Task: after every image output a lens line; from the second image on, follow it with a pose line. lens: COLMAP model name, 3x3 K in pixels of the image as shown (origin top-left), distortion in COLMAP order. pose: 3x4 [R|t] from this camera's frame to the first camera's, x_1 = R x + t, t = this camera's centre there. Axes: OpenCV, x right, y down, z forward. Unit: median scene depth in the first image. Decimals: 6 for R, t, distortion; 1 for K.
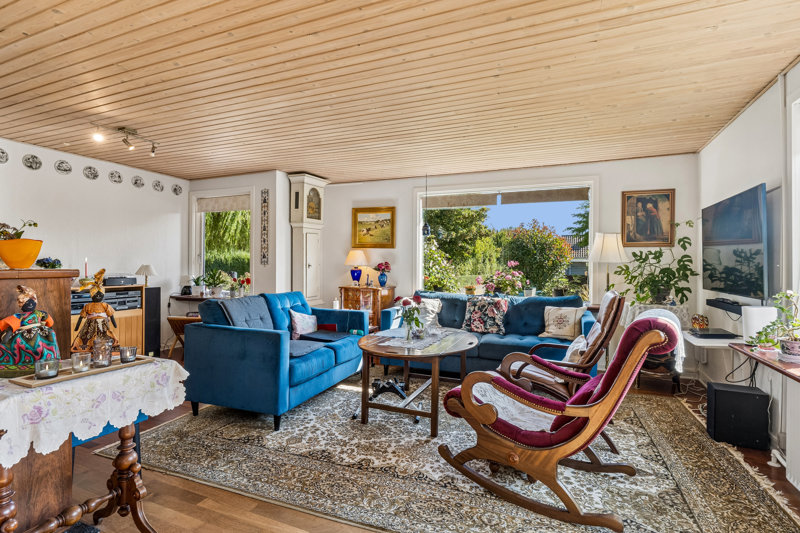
lens RADIAL K [[395.9, 0, 403.4], [0, 395.9, 263.1], [0, 0, 1]] dist [0.002031, 0.000347]
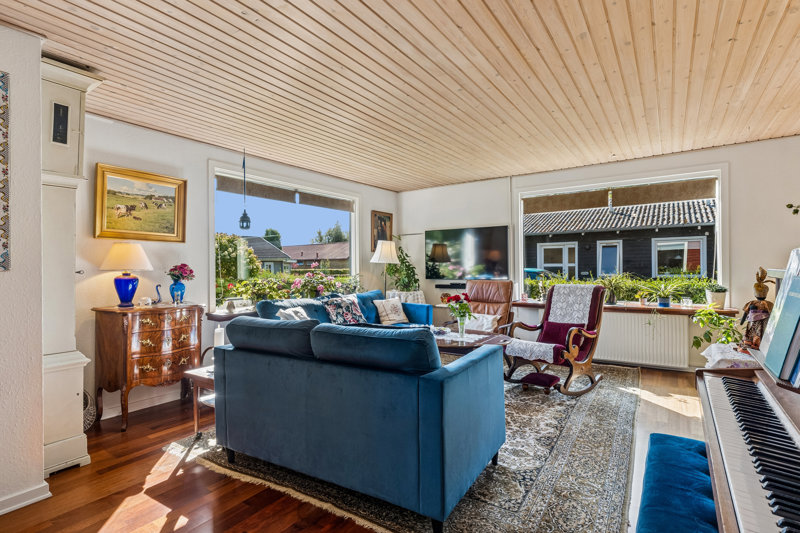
lens RADIAL K [[395.9, 0, 403.4], [0, 395.9, 263.1], [0, 0, 1]] dist [0.002031, 0.000347]
pose [[0.195547, -0.001227, 0.980694, -1.081336], [0.009540, 0.999954, -0.000651, -0.000198], [-0.980648, 0.009483, 0.195550, 0.942930]]
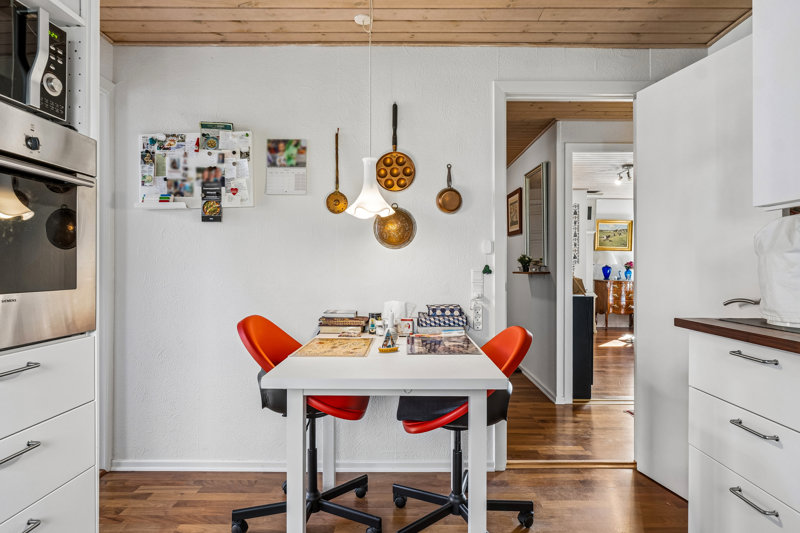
lens RADIAL K [[466.4, 0, 400.0], [0, 466.4, 266.5], [0, 0, 1]] dist [-0.002269, -0.000315]
pose [[0.921870, -0.005783, 0.387456, -2.446634], [0.005271, 0.999983, 0.002382, 0.011067], [-0.387463, -0.000154, 0.921885, -0.253389]]
